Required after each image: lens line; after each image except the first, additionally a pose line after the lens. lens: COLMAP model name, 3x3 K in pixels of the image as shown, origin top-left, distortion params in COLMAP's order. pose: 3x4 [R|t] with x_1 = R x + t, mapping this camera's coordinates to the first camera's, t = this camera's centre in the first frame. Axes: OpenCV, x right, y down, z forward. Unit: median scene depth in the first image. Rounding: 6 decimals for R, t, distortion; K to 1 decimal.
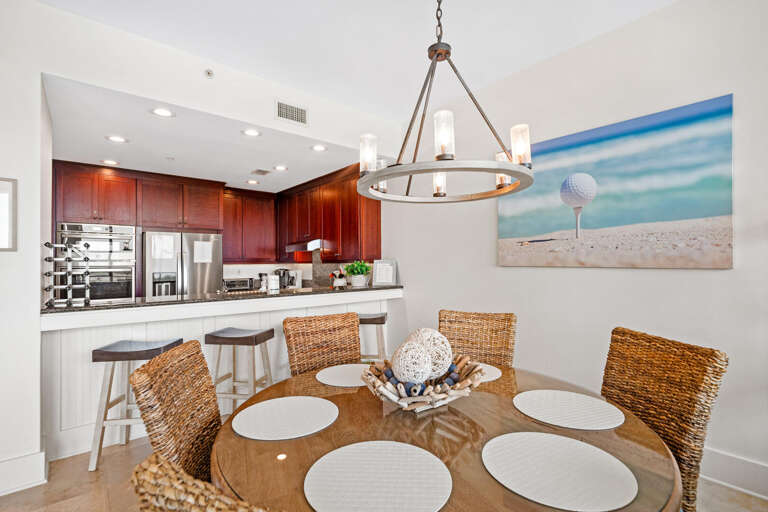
lens RADIAL K [[361.3, 0, 385.9], [0, 361.3, 258.6], [0, 0, 1]] dist [0.001651, 0.000285]
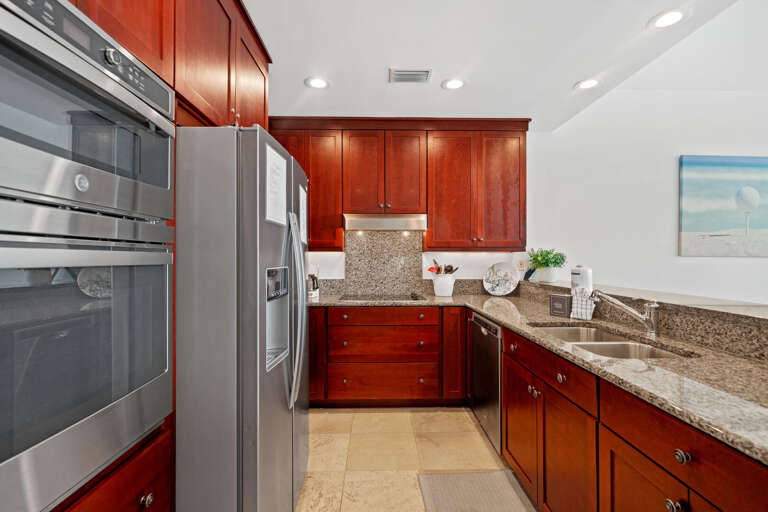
lens RADIAL K [[361.3, 0, 385.9], [0, 361.3, 258.6], [0, 0, 1]] dist [0.001651, 0.000285]
pose [[0.629334, 0.005726, 0.777114, -1.289366], [-0.014466, 0.999886, 0.004347, 0.041745], [-0.777000, -0.013978, 0.629345, 1.142388]]
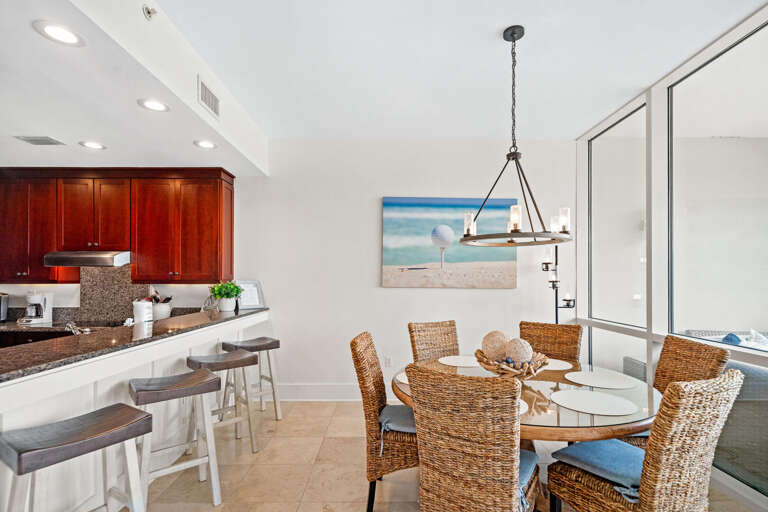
lens RADIAL K [[365.1, 0, 385.1], [0, 365.1, 279.6], [0, 0, 1]] dist [0.000700, 0.000180]
pose [[0.645617, 0.008801, 0.763611, -0.735607], [-0.014679, 0.999892, 0.000886, -0.008014], [-0.763520, -0.011781, 0.645676, 0.199680]]
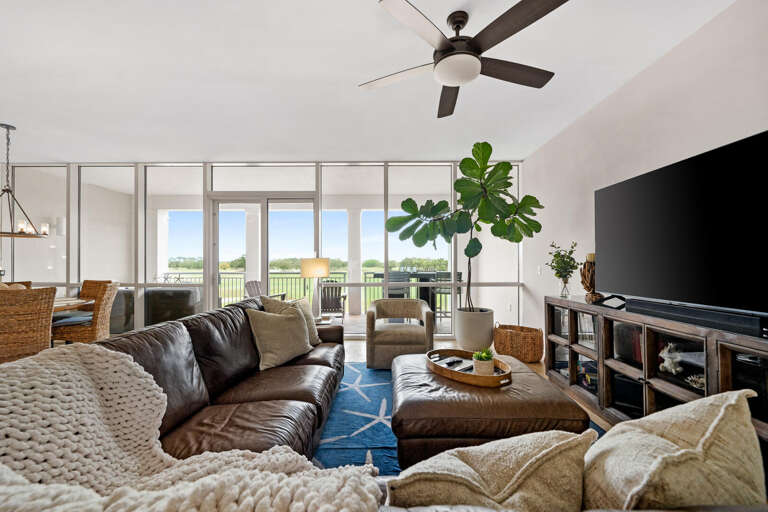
lens RADIAL K [[300.4, 0, 381.5], [0, 300.4, 260.2], [0, 0, 1]] dist [-0.002330, -0.000255]
pose [[-0.757296, 0.015485, 0.652888, -1.922973], [0.001403, 0.999755, -0.022085, 0.039496], [-0.653070, -0.015809, -0.757133, 0.417492]]
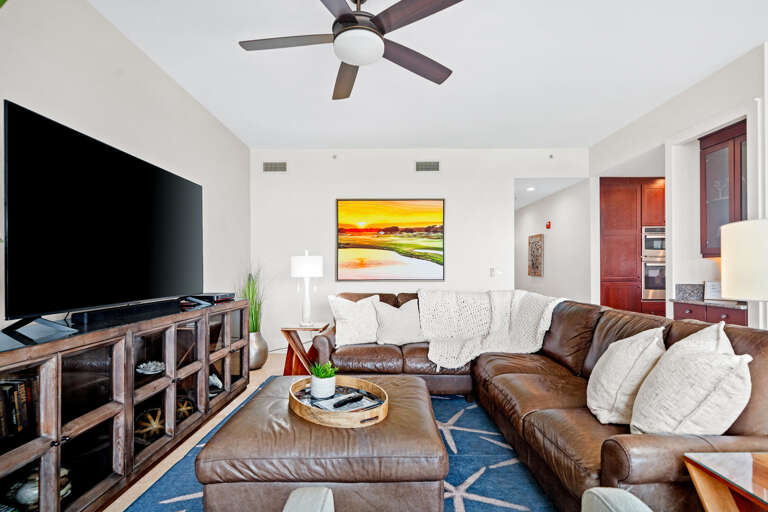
lens RADIAL K [[361.3, 0, 385.9], [0, 361.3, 258.6], [0, 0, 1]] dist [0.001651, 0.000285]
pose [[0.763560, -0.012189, -0.645622, -1.040822], [0.004416, 0.999897, -0.013655, 0.038484], [0.645722, 0.007575, 0.763535, -0.809825]]
